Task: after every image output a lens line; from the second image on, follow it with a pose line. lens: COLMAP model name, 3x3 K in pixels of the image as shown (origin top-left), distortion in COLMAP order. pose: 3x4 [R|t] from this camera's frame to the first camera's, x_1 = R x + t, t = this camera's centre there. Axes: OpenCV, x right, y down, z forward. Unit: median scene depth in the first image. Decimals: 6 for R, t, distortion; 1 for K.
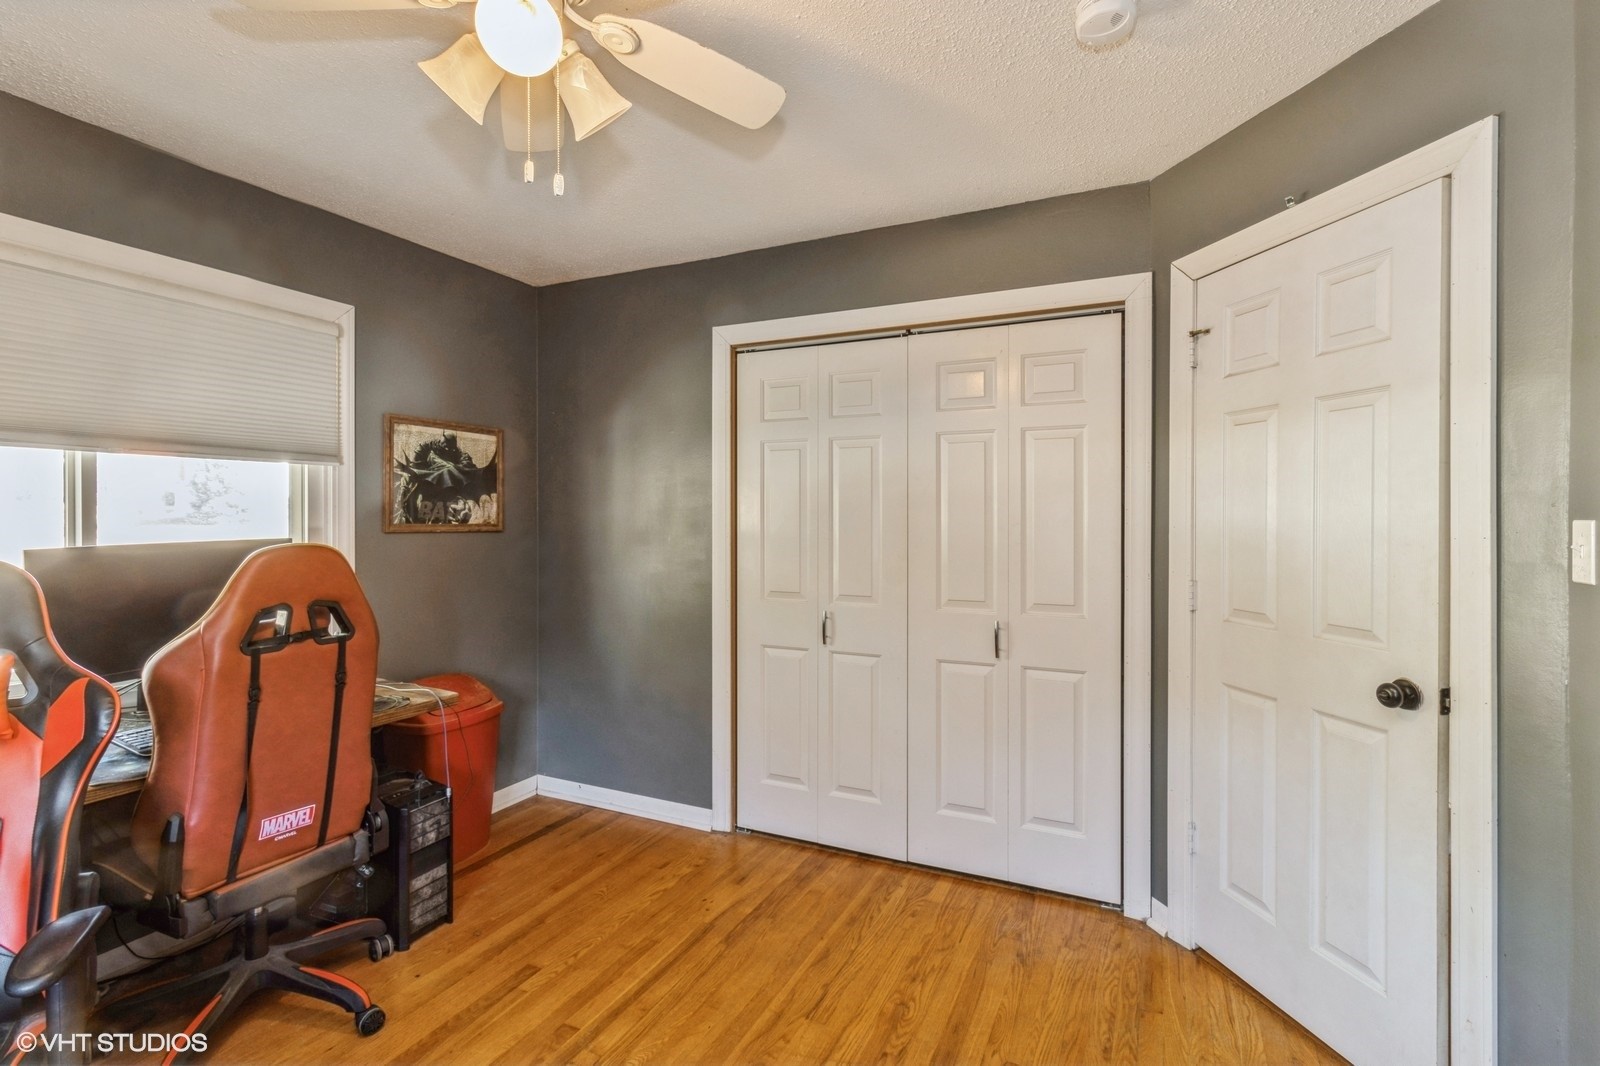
lens RADIAL K [[748.3, 0, 805.7], [0, 748.3, 532.3], [0, 0, 1]] dist [0.018455, 0.000367]
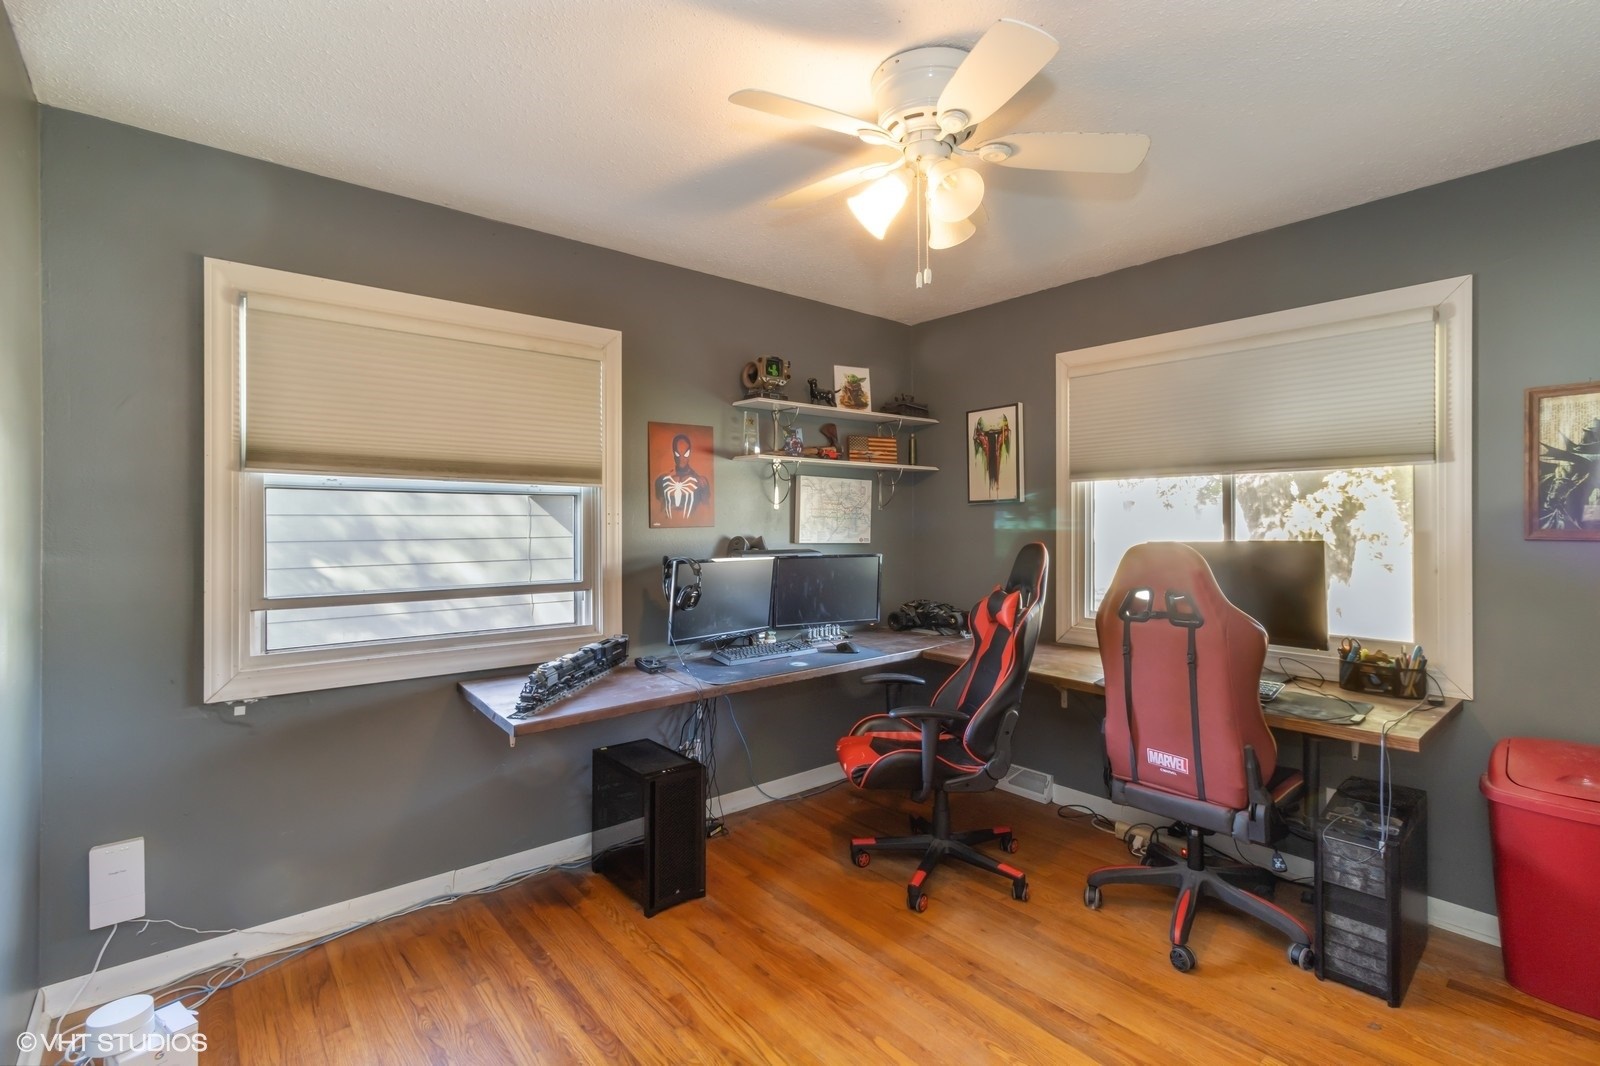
lens RADIAL K [[748.3, 0, 805.6], [0, 748.3, 517.9], [0, 0, 1]] dist [0.018455, 0.000367]
pose [[-0.404989, 0.000492, -0.914321, 0.566734], [-0.016003, 0.999843, 0.007626, -0.019415], [0.914182, 0.017721, -0.404917, 0.748740]]
